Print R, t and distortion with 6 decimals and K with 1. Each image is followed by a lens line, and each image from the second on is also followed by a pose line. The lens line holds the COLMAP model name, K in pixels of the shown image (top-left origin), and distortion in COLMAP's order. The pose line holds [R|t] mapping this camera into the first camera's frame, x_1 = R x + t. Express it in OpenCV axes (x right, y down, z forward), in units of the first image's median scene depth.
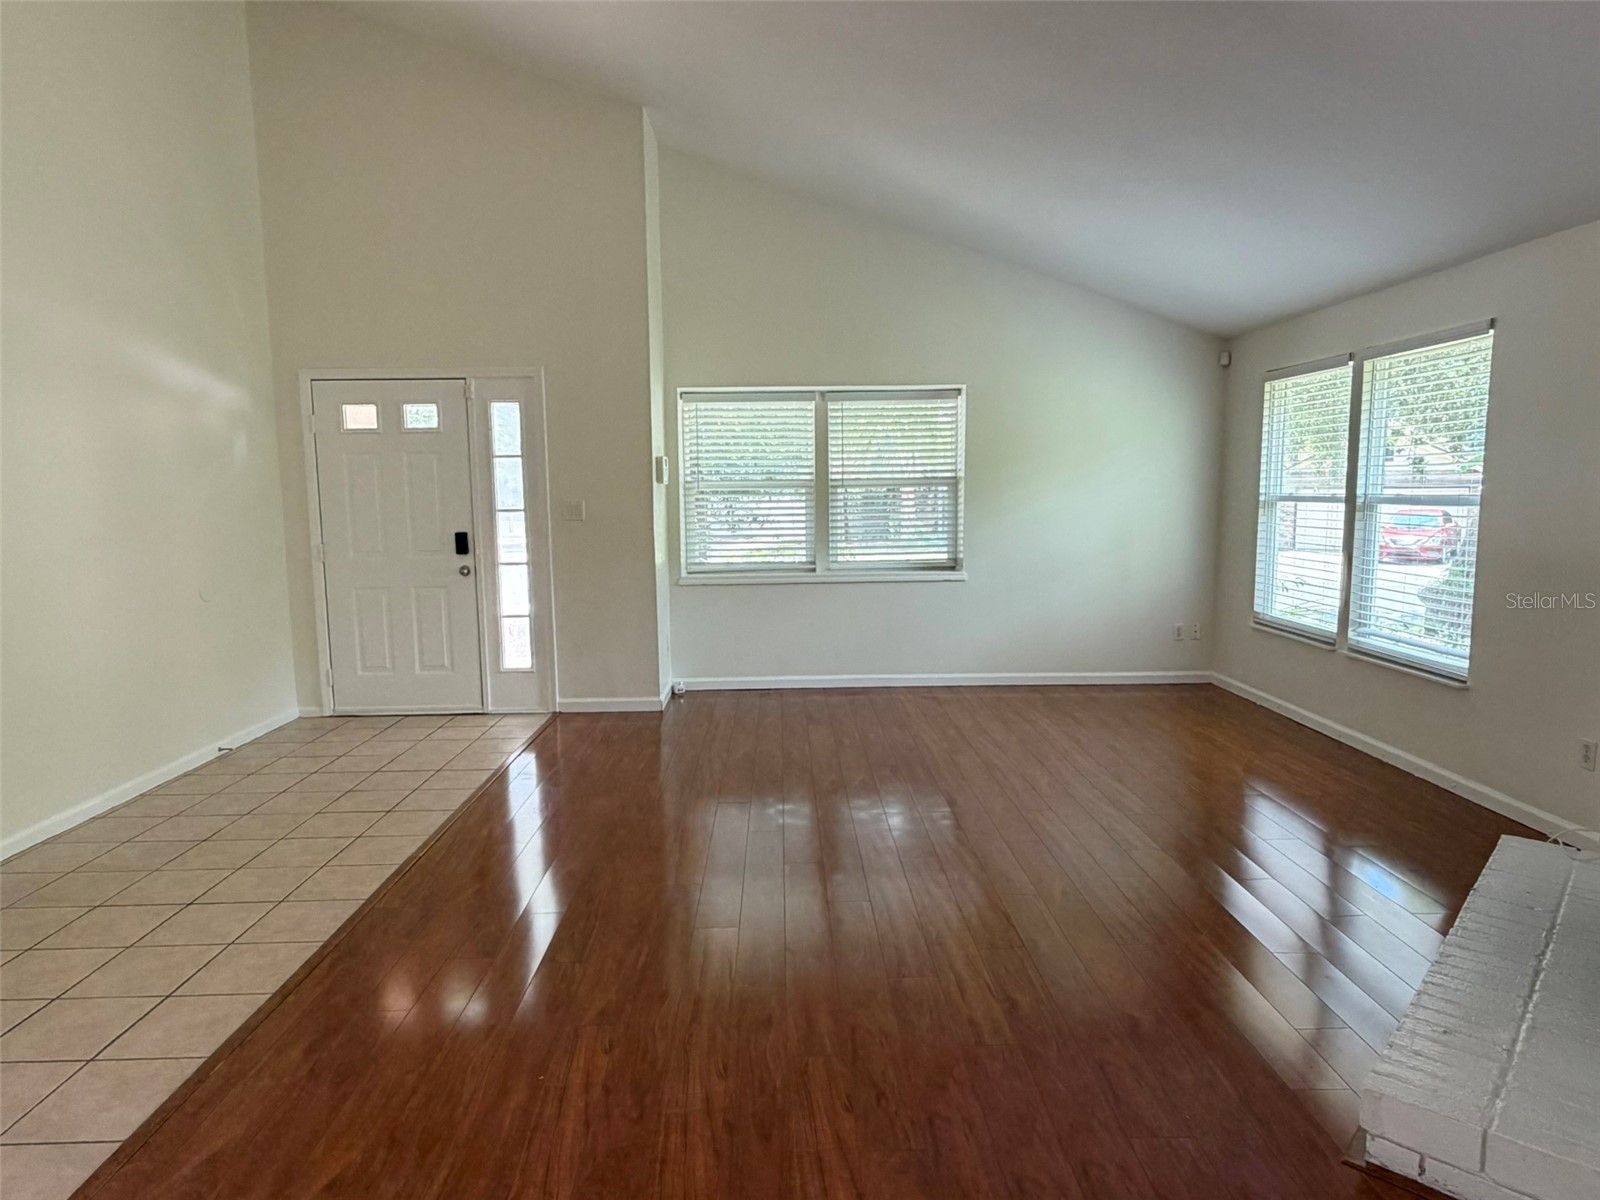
lens RADIAL K [[973.3, 0, 800.0], [0, 973.3, 600.0], [0, 0, 1]] dist [0.000712, -0.000083]
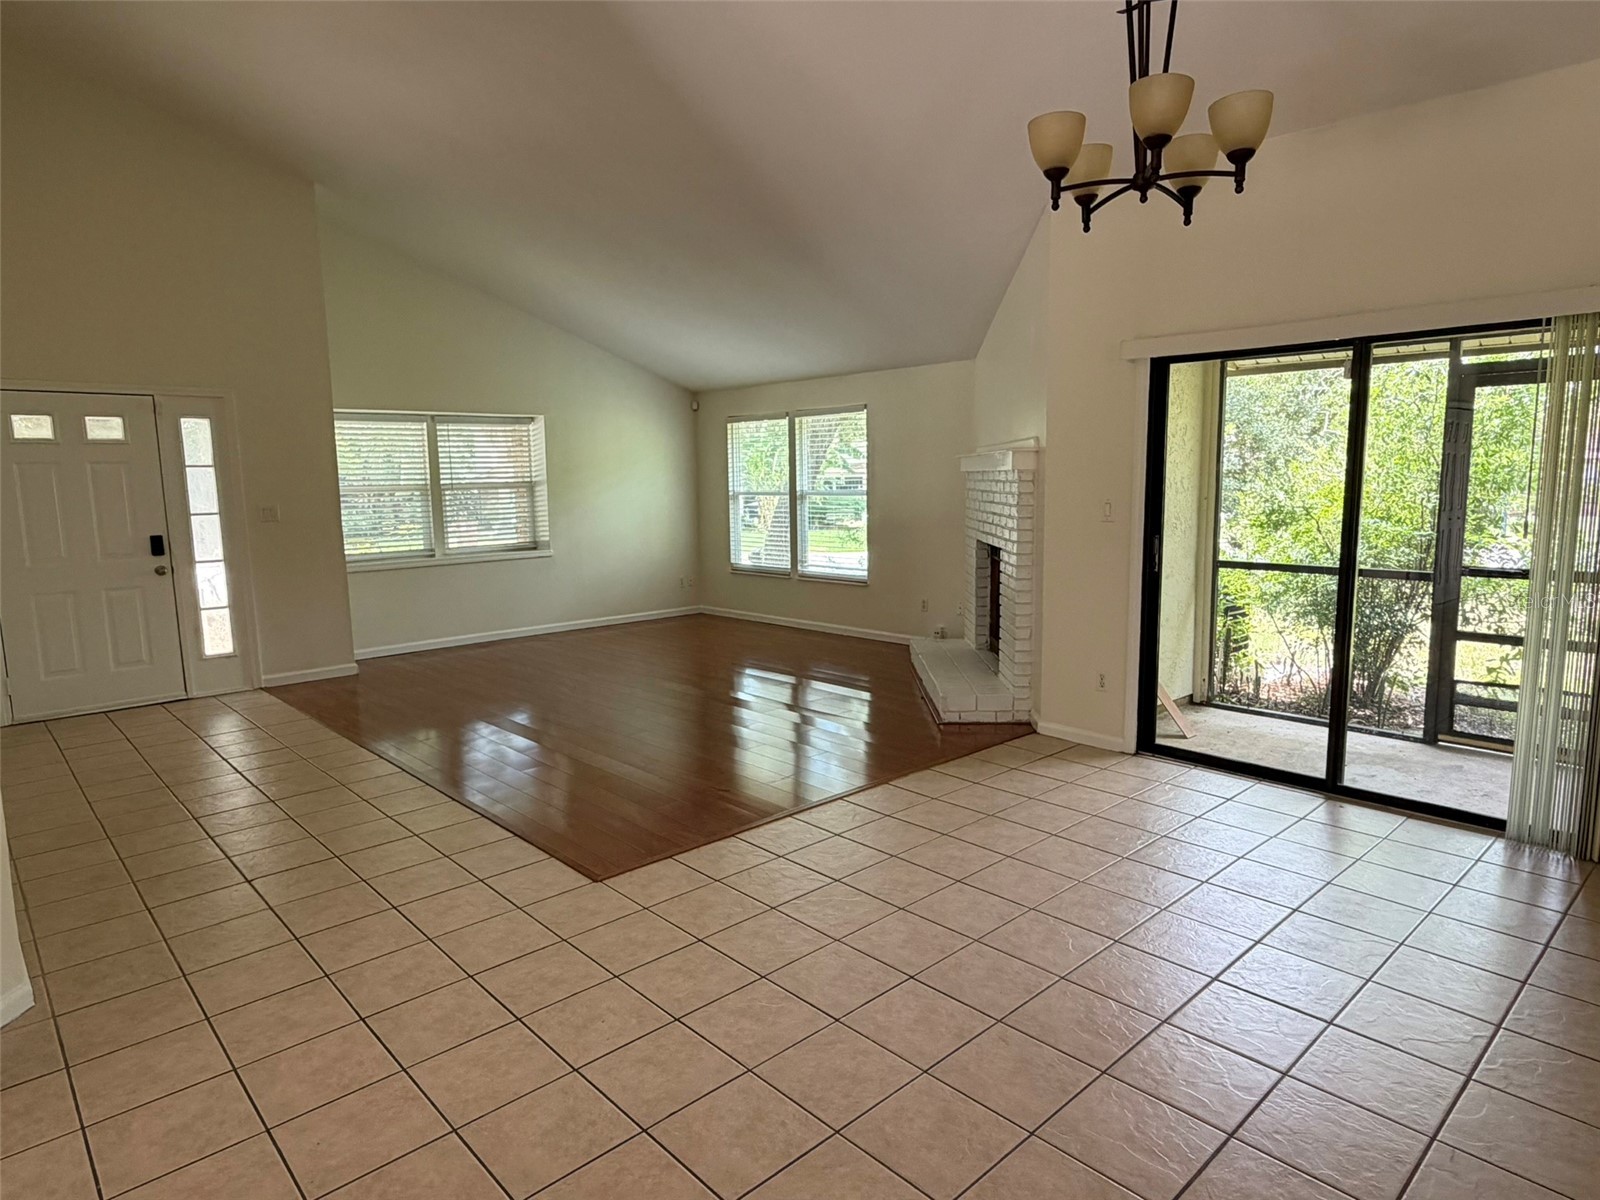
lens RADIAL K [[936.2, 0, 800.0], [0, 936.2, 600.0], [0, 0, 1]] dist [-0.000521, -0.000478]
pose [[0.745614, -0.089679, 0.660317, -0.505872], [0.086484, 0.995545, 0.037552, 0.025520], [-0.660743, 0.029107, 0.750048, -0.262515]]
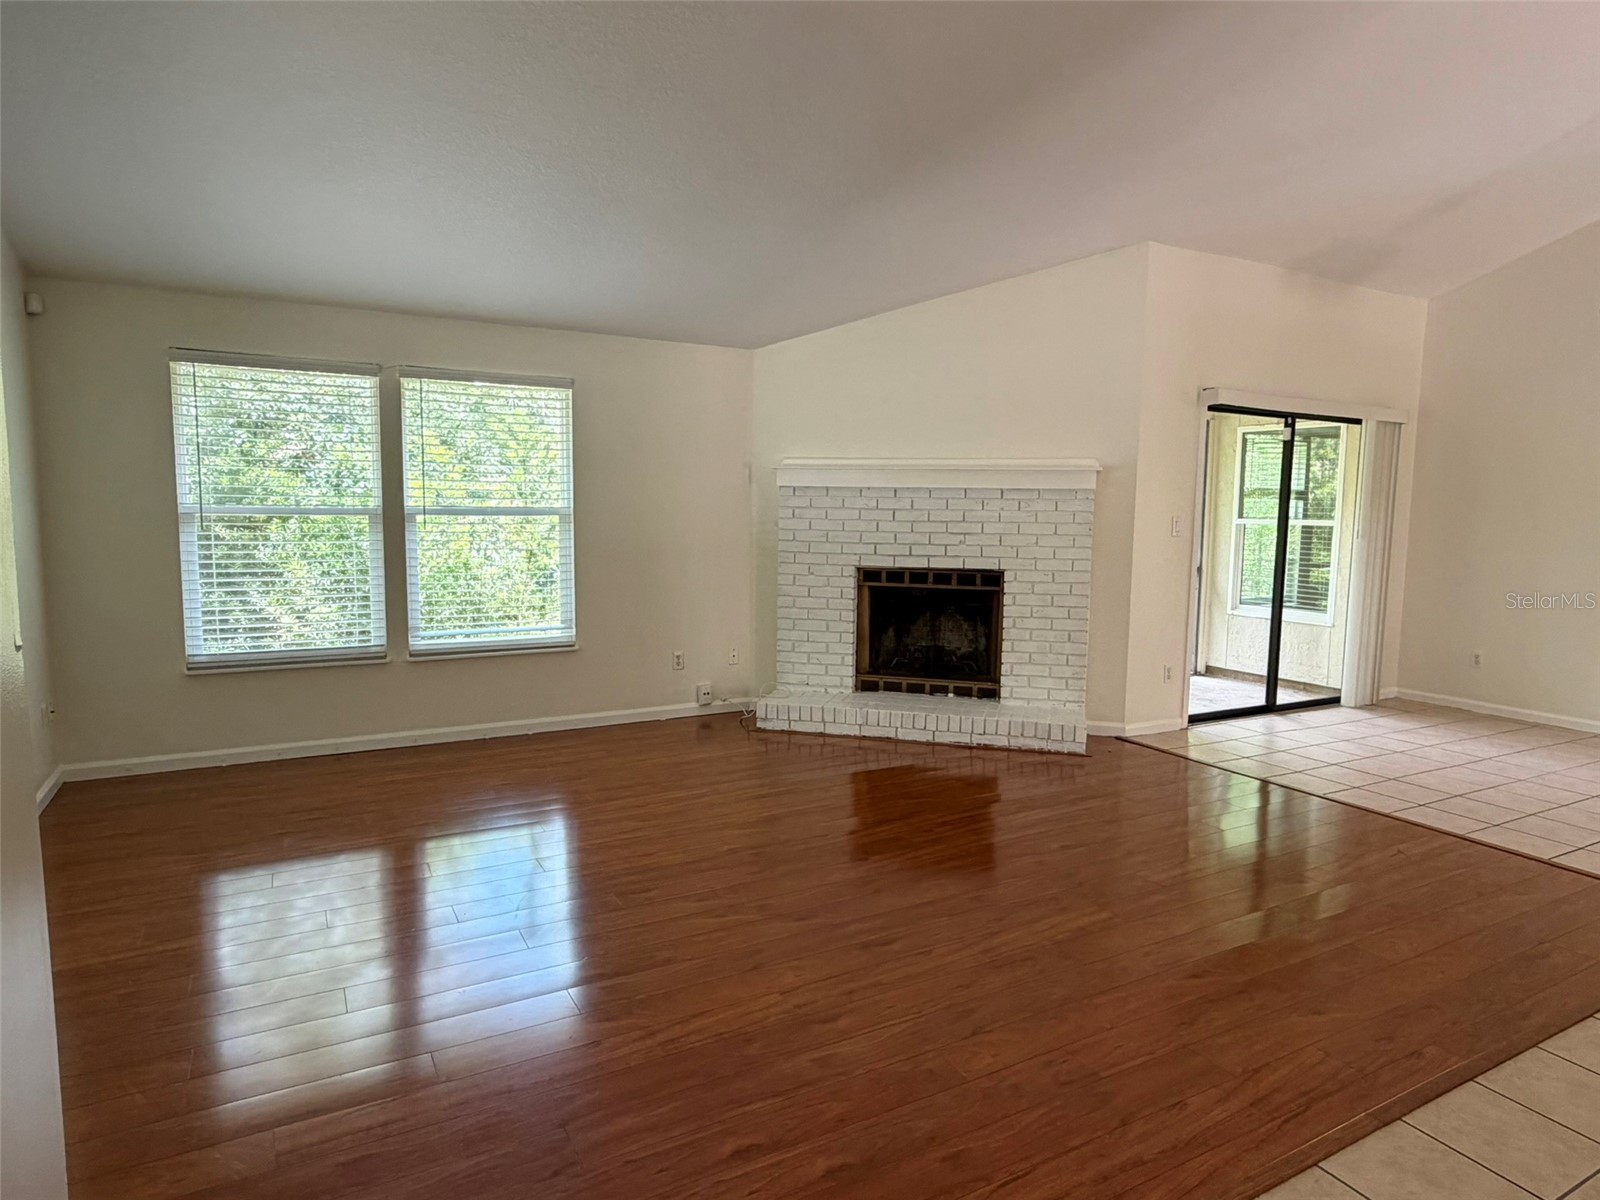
lens RADIAL K [[936.2, 0, 800.0], [0, 936.2, 600.0], [0, 0, 1]] dist [-0.000521, -0.000478]
pose [[-0.461413, -0.093165, 0.882280, -0.435530], [0.092766, 0.983953, 0.152416, -0.105039], [-0.882322, 0.152172, -0.445366, 0.925957]]
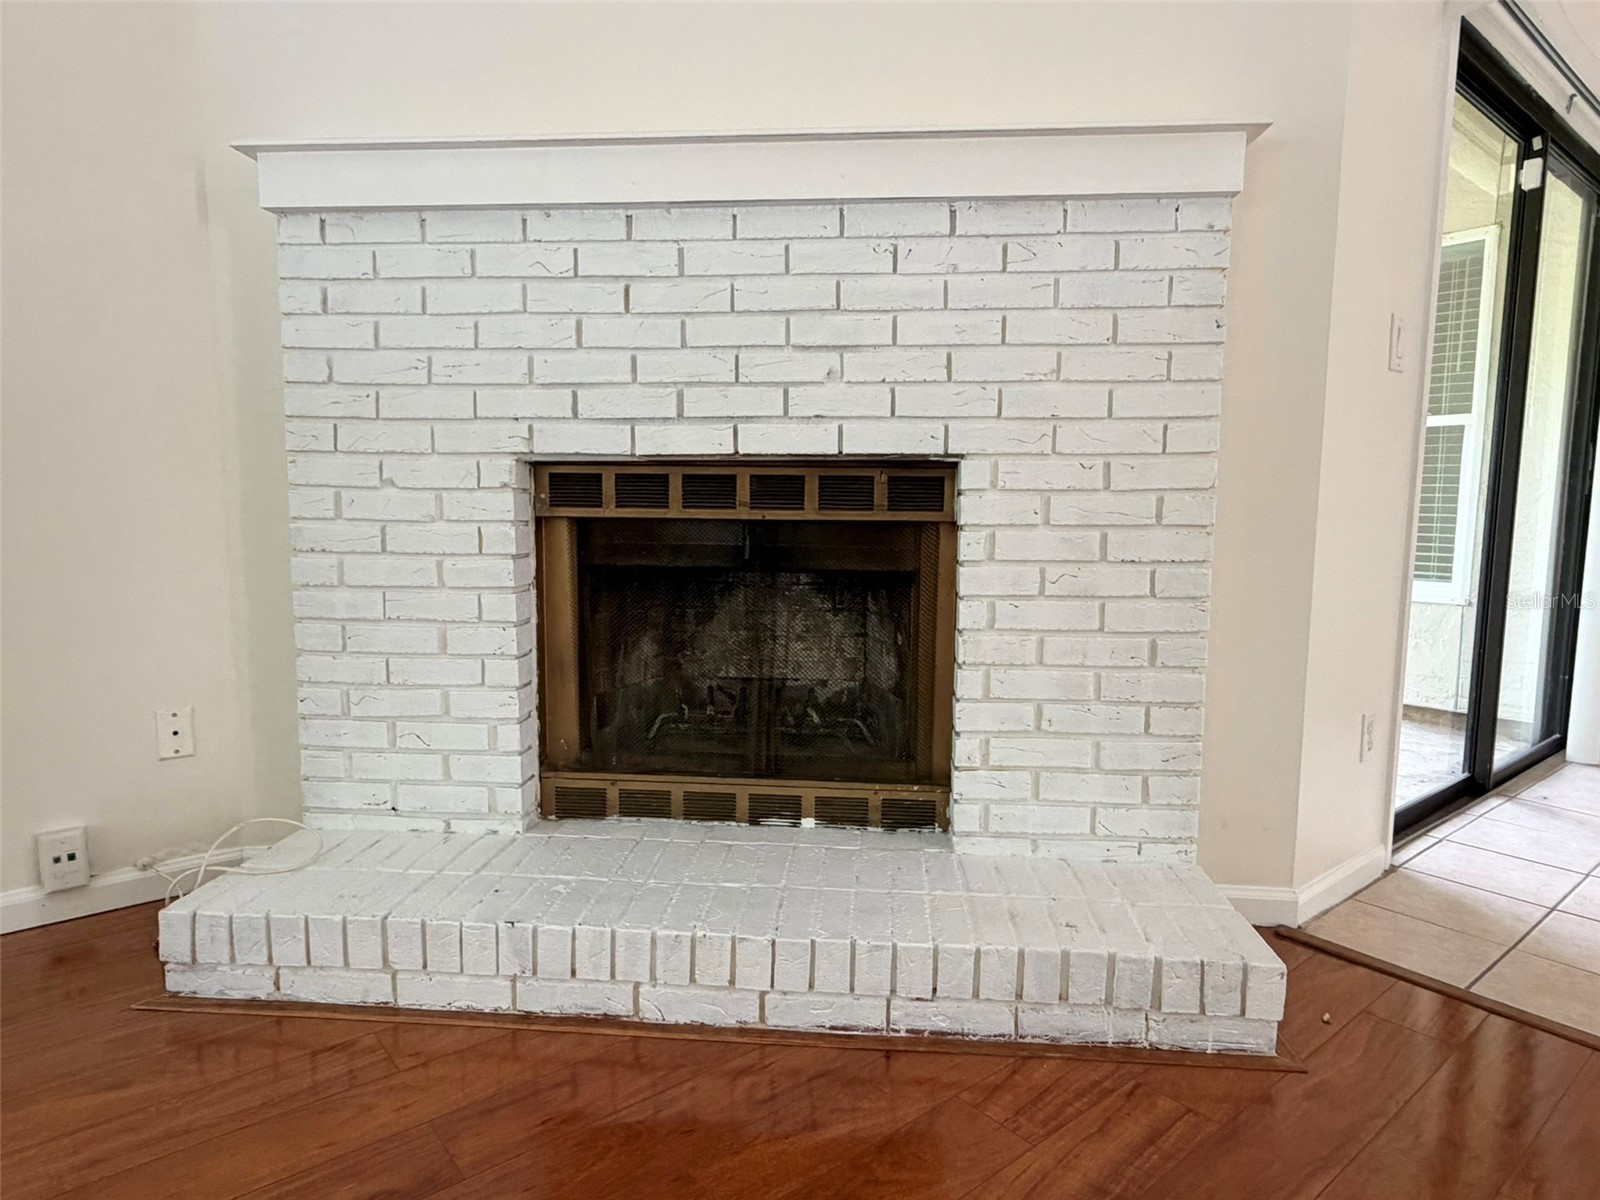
lens RADIAL K [[936.2, 0, 800.0], [0, 936.2, 600.0], [0, 0, 1]] dist [-0.000521, -0.000478]
pose [[-0.614171, -0.085053, 0.784576, 0.082024], [0.086877, 0.980846, 0.174338, 0.014851], [-0.784376, 0.175235, -0.595018, 0.560910]]
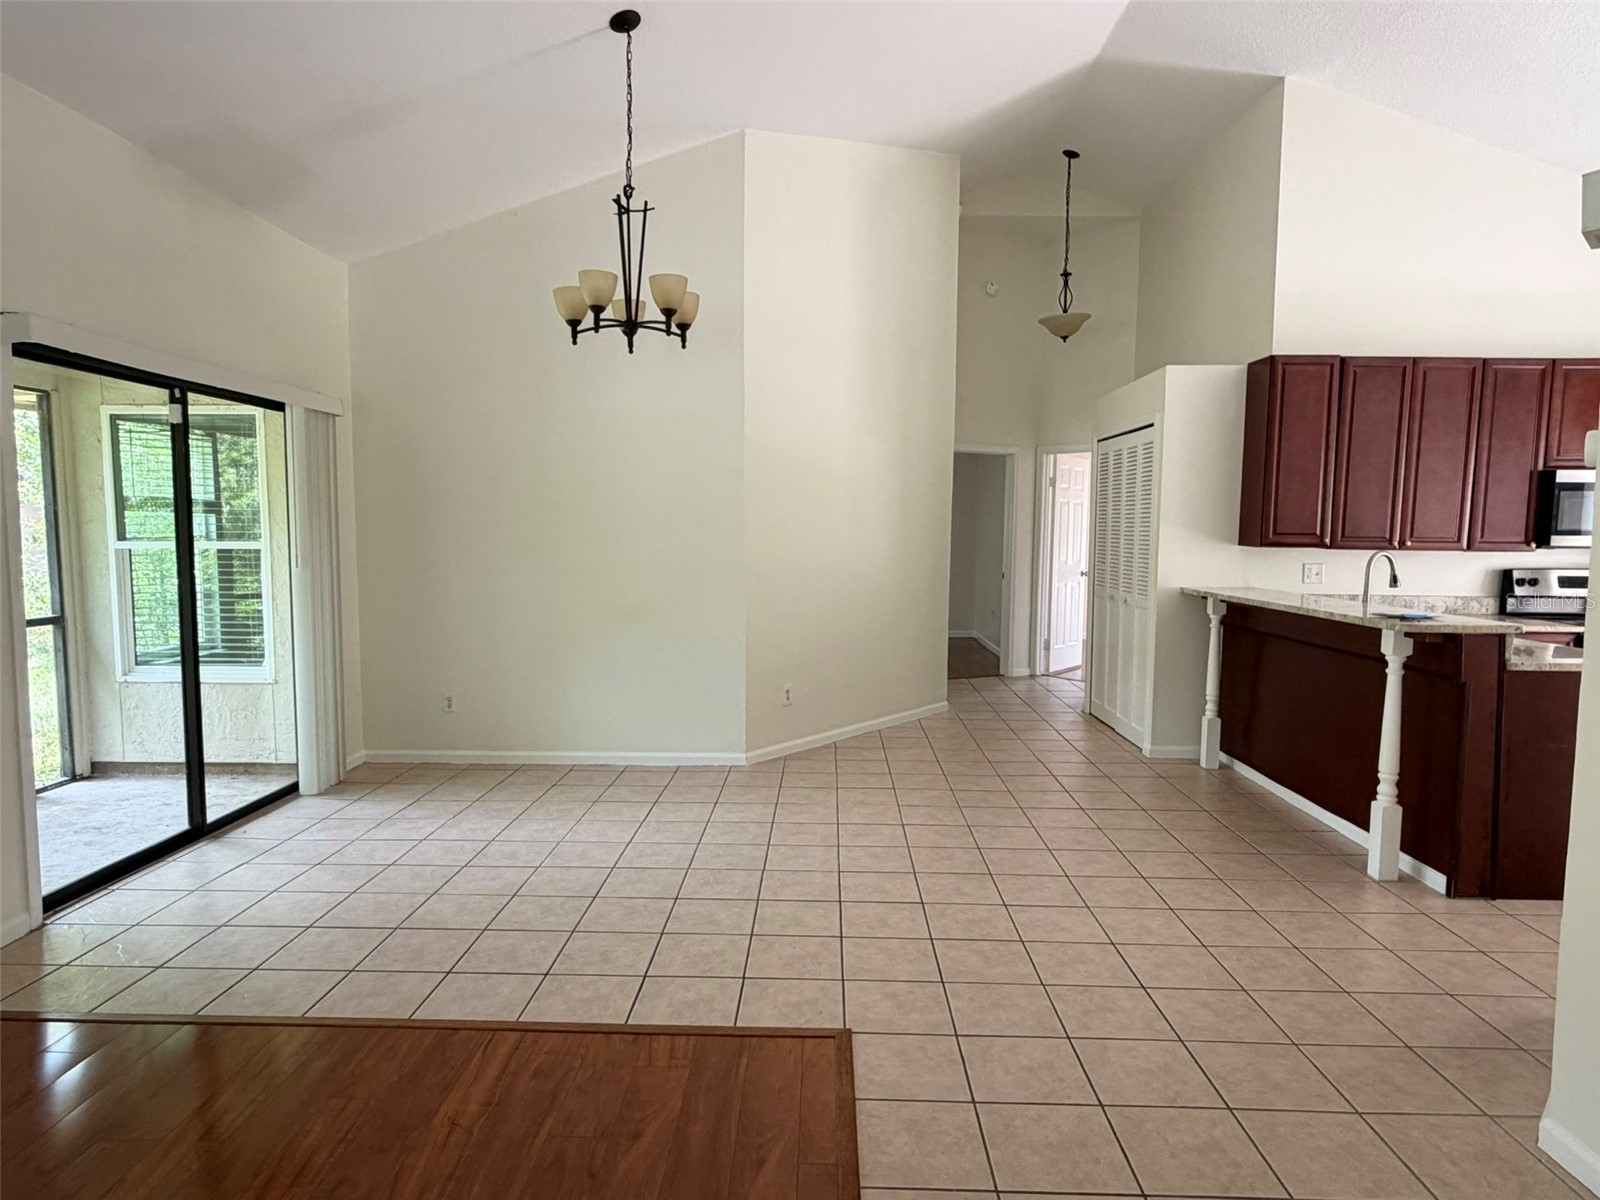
lens RADIAL K [[933.6, 0, 800.0], [0, 933.6, 600.0], [0, 0, 1]] dist [0.006688, 0.001373]
pose [[-0.998927, -0.003793, 0.046151, -0.236503], [0.005325, 0.980618, 0.195855, -0.076133], [-0.045999, 0.195890, -0.979546, 0.630869]]
